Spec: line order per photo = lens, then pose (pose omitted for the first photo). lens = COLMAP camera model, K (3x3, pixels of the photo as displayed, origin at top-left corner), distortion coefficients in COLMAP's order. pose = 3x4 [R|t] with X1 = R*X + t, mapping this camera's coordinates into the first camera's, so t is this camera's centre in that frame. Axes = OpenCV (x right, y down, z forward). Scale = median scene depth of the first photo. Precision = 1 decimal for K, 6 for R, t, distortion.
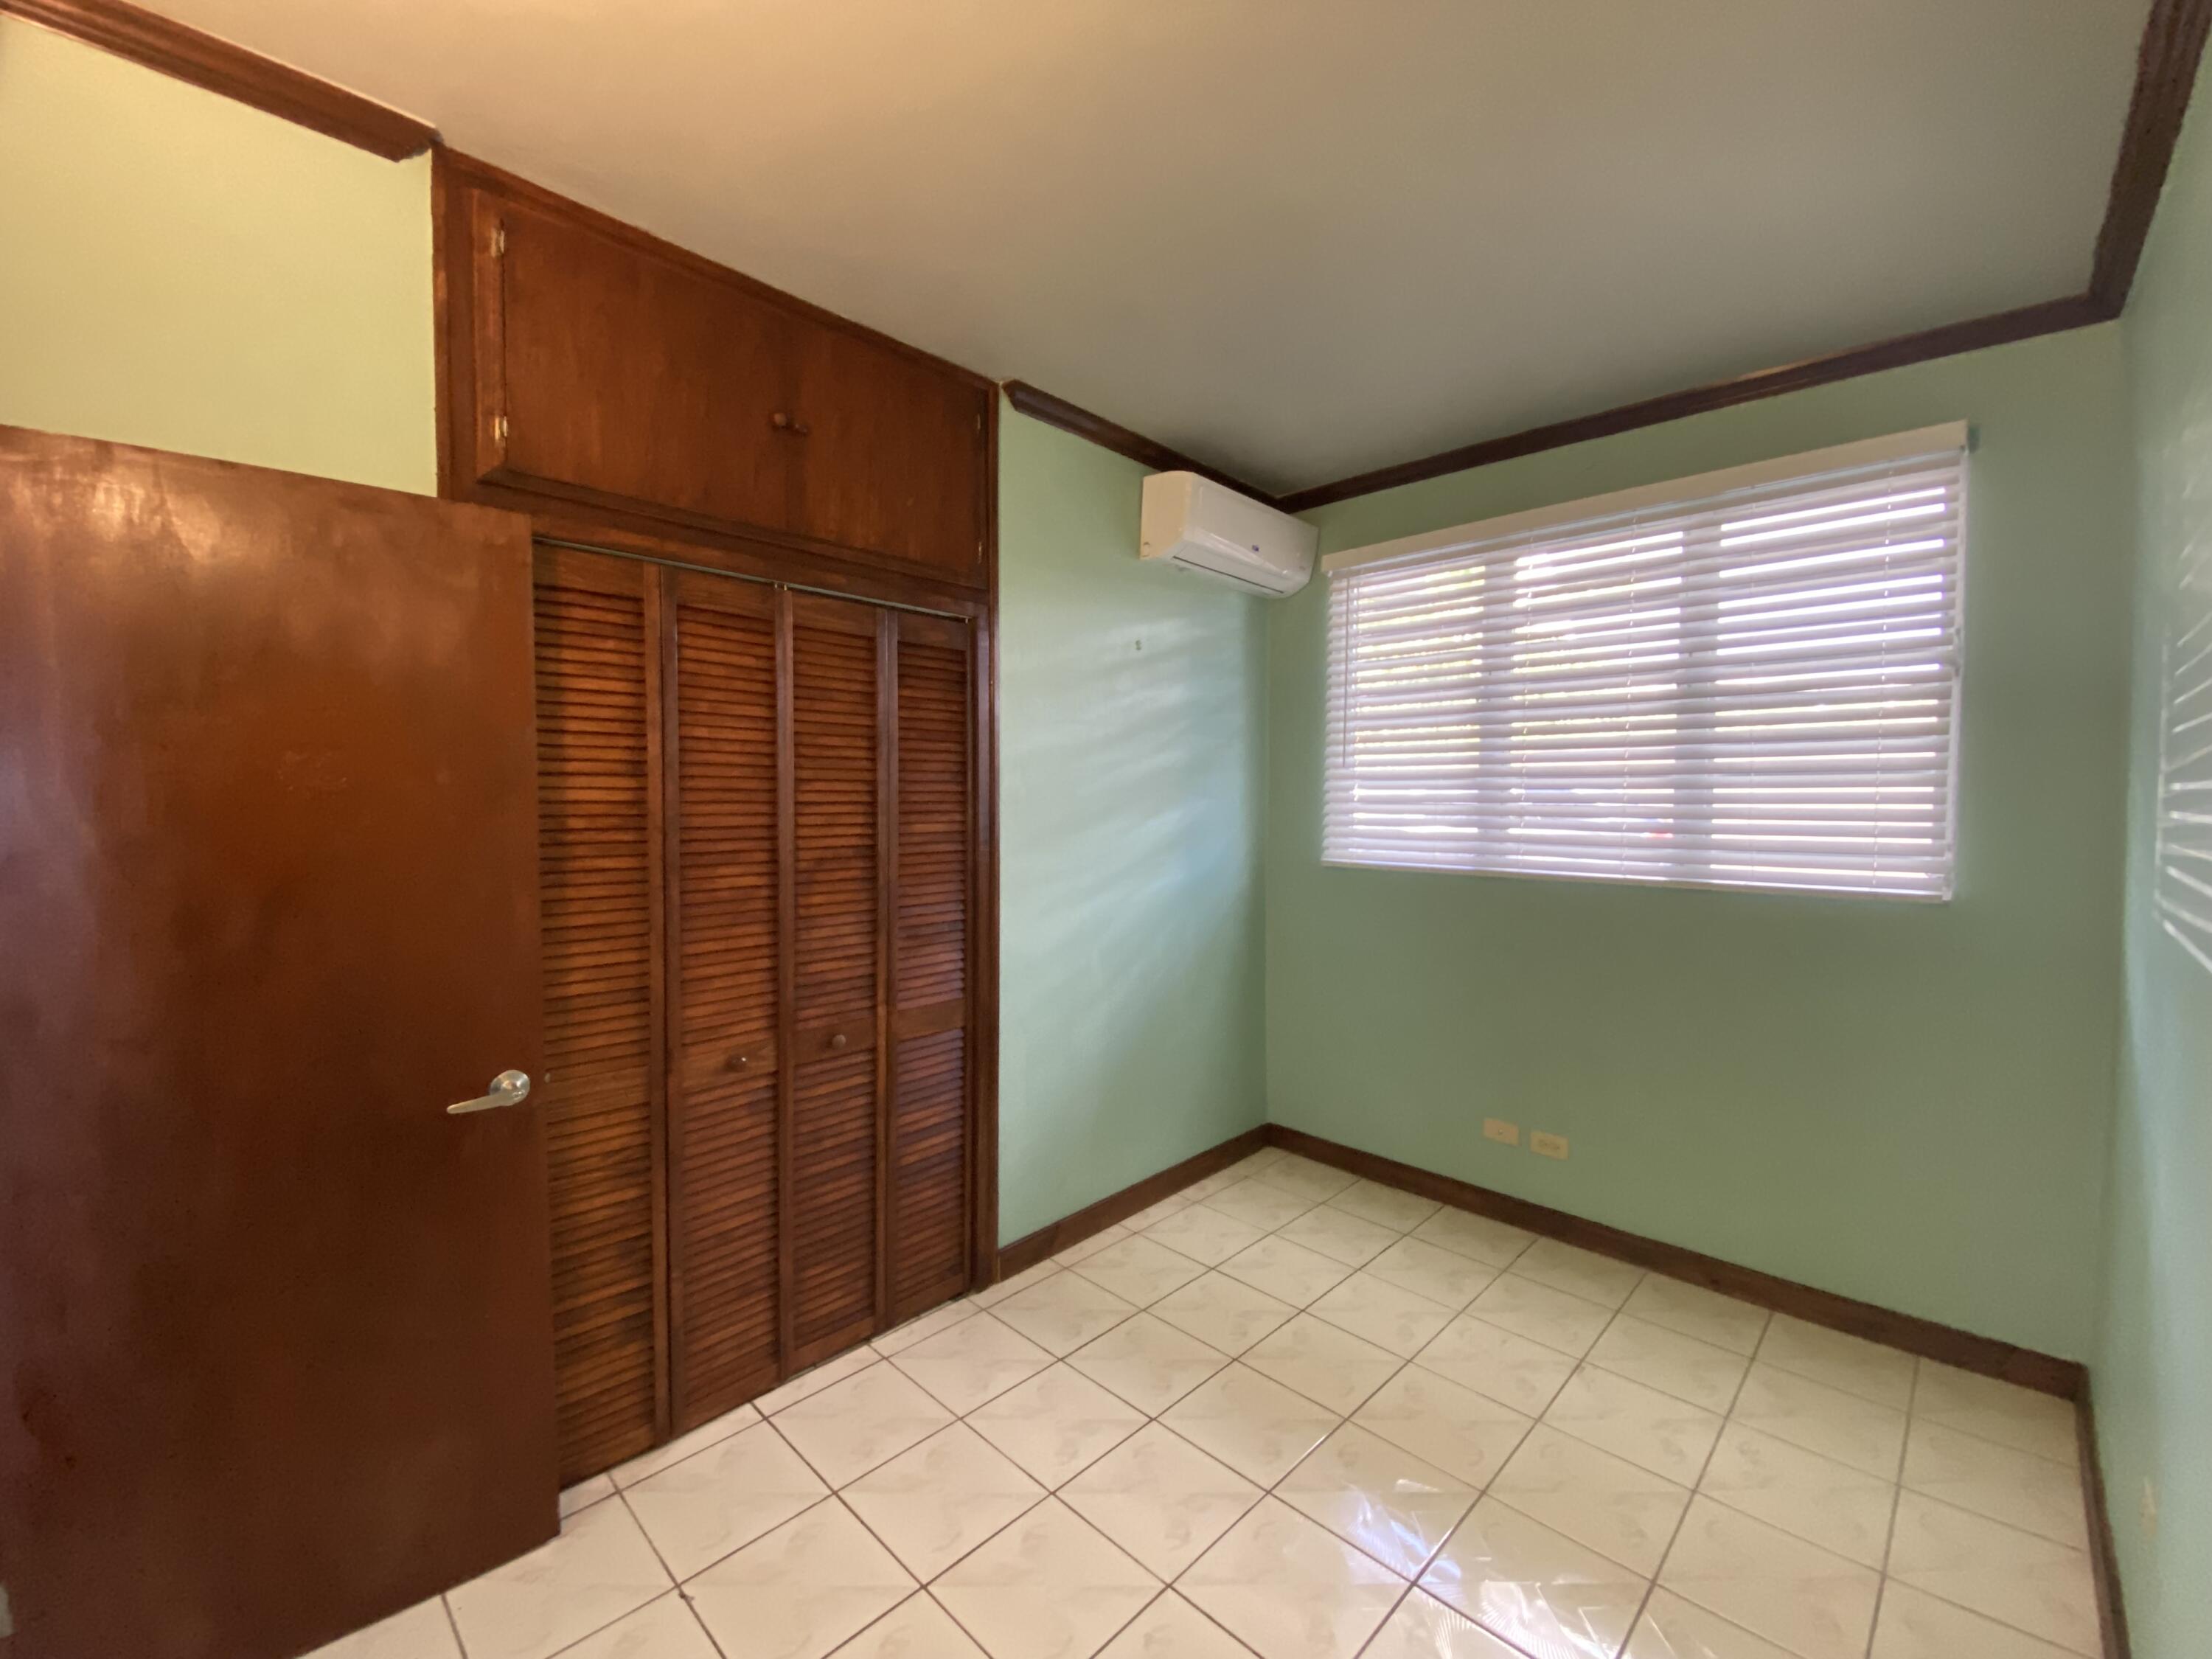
lens RADIAL K [[894.2, 0, 1100.8], [0, 894.2, 820.0], [0, 0, 1]] dist [-0.000719, -0.011569]
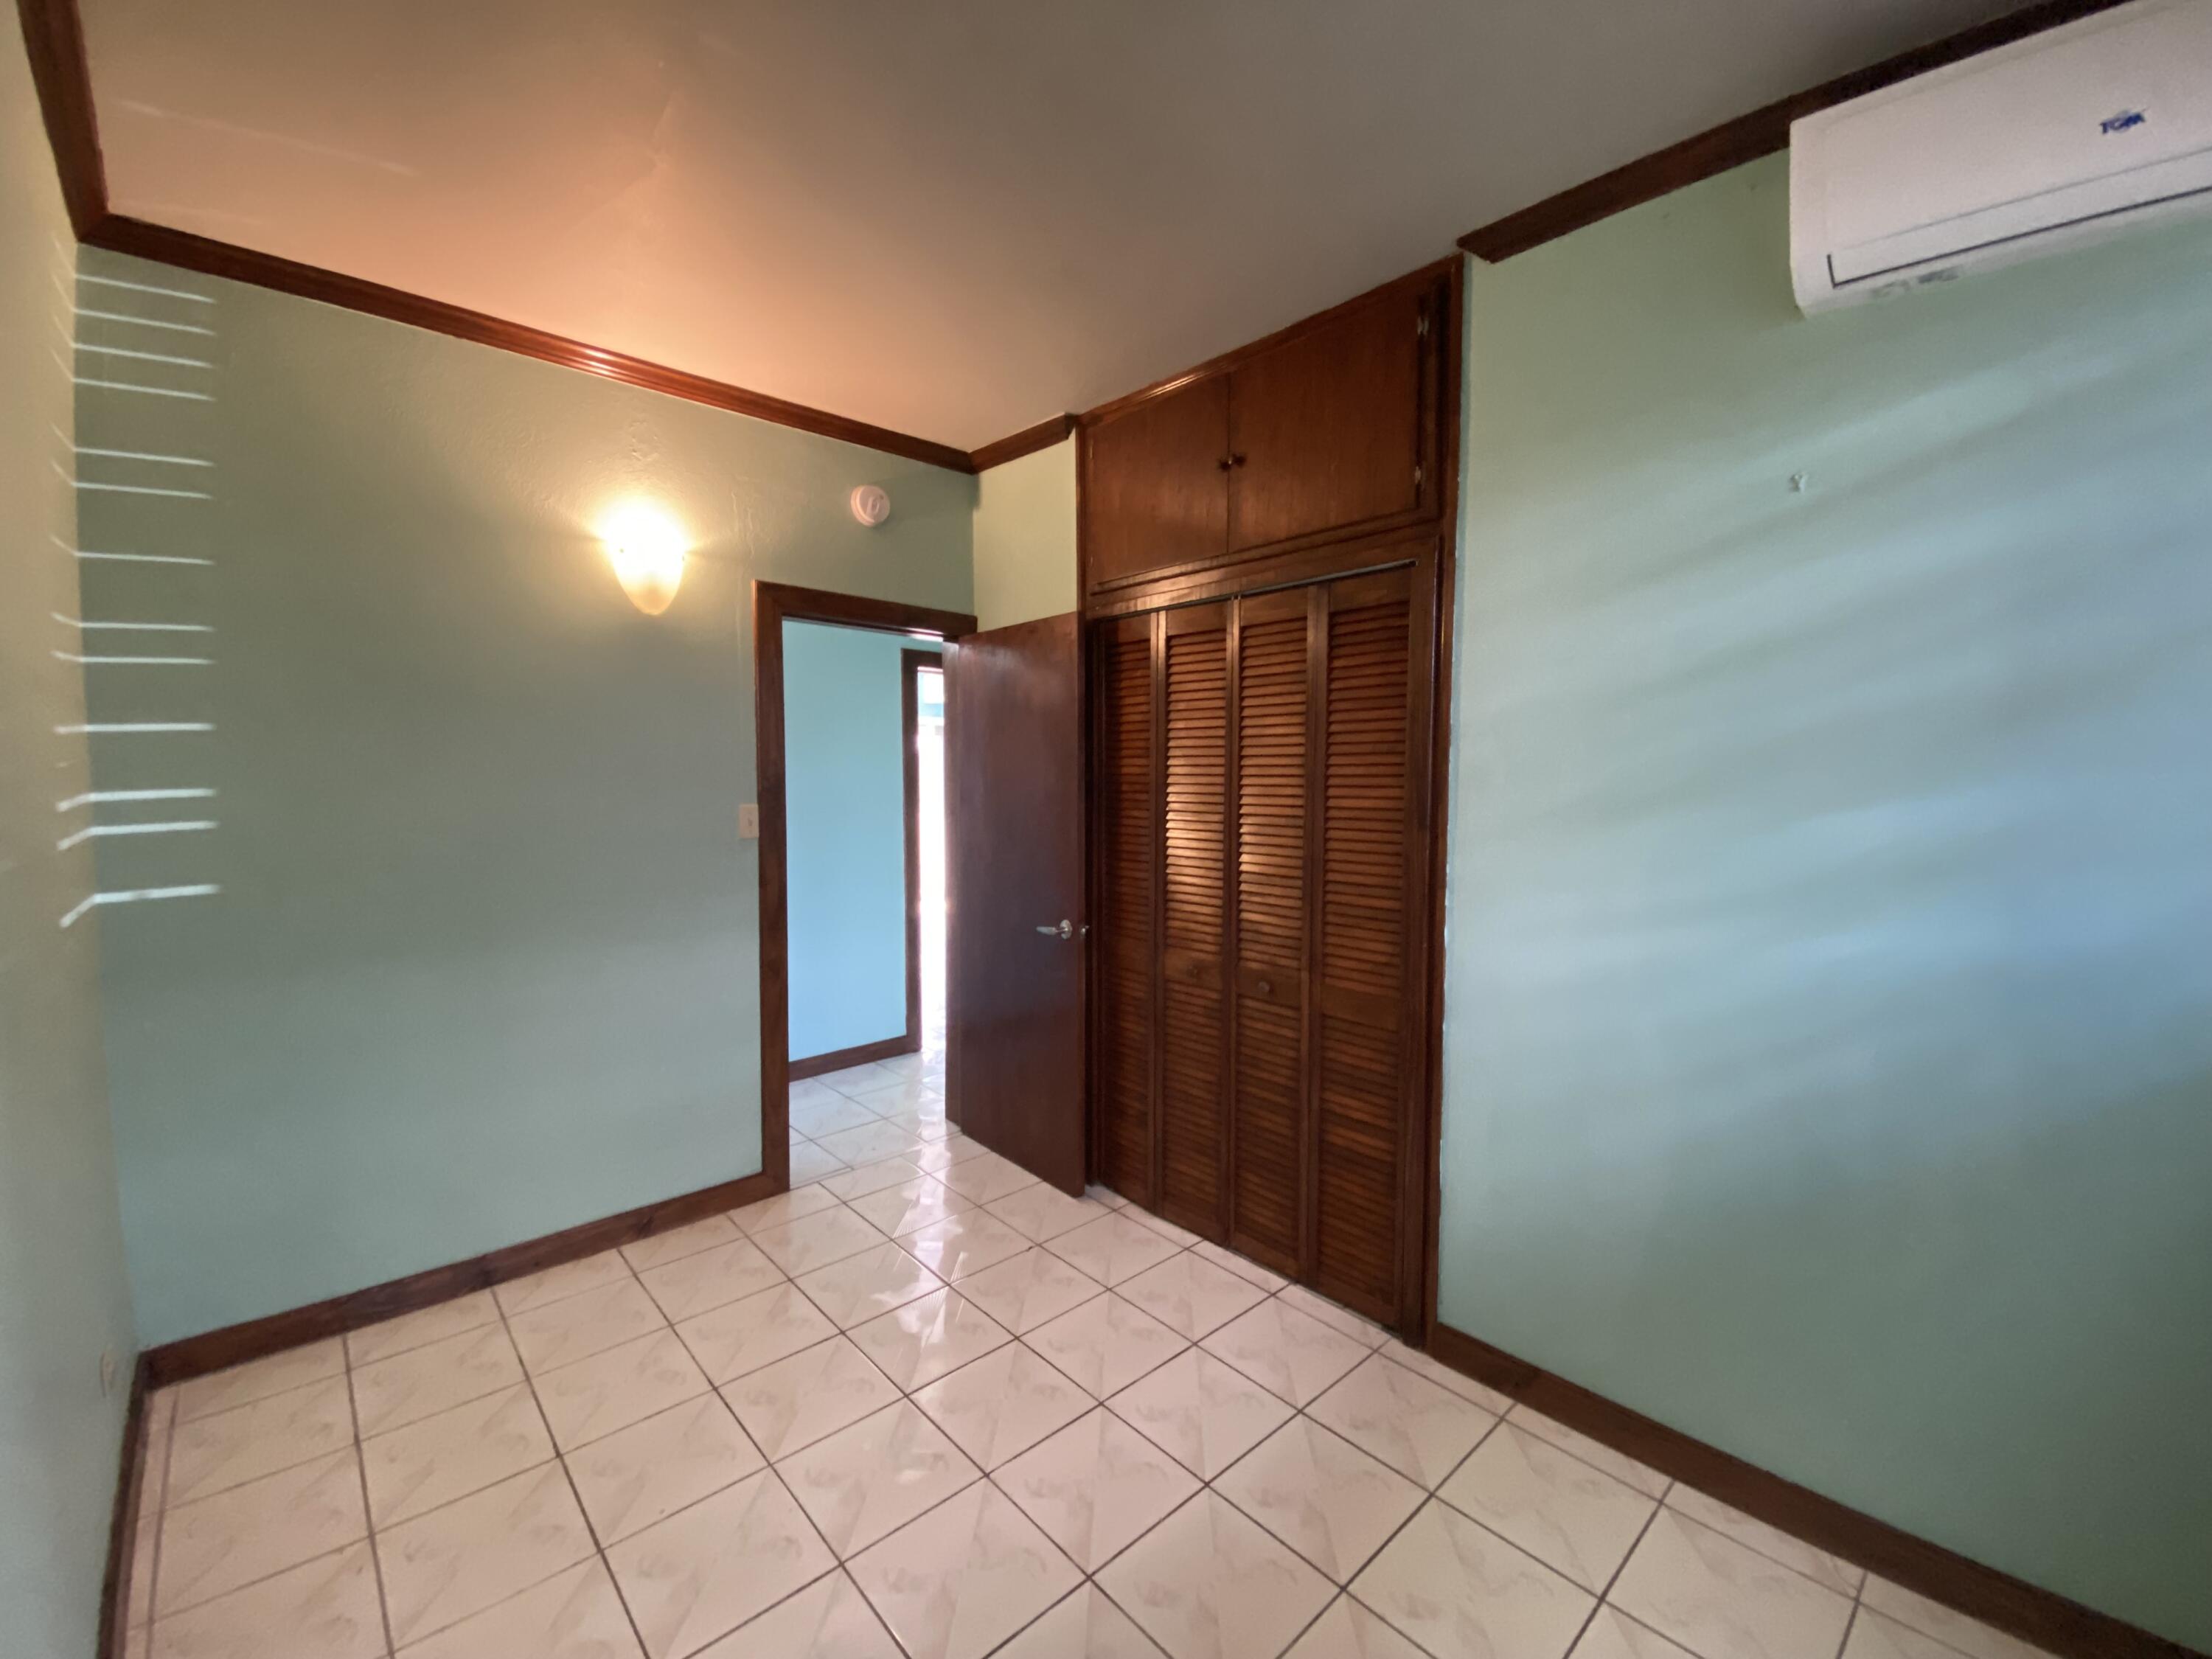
lens RADIAL K [[894.2, 0, 1100.8], [0, 894.2, 820.0], [0, 0, 1]] dist [-0.000719, -0.011569]
pose [[-0.061609, 0.047269, -0.996980, 0.791267], [-0.034855, 0.998167, 0.049479, -0.010007], [0.997492, 0.037798, -0.059849, 0.815203]]
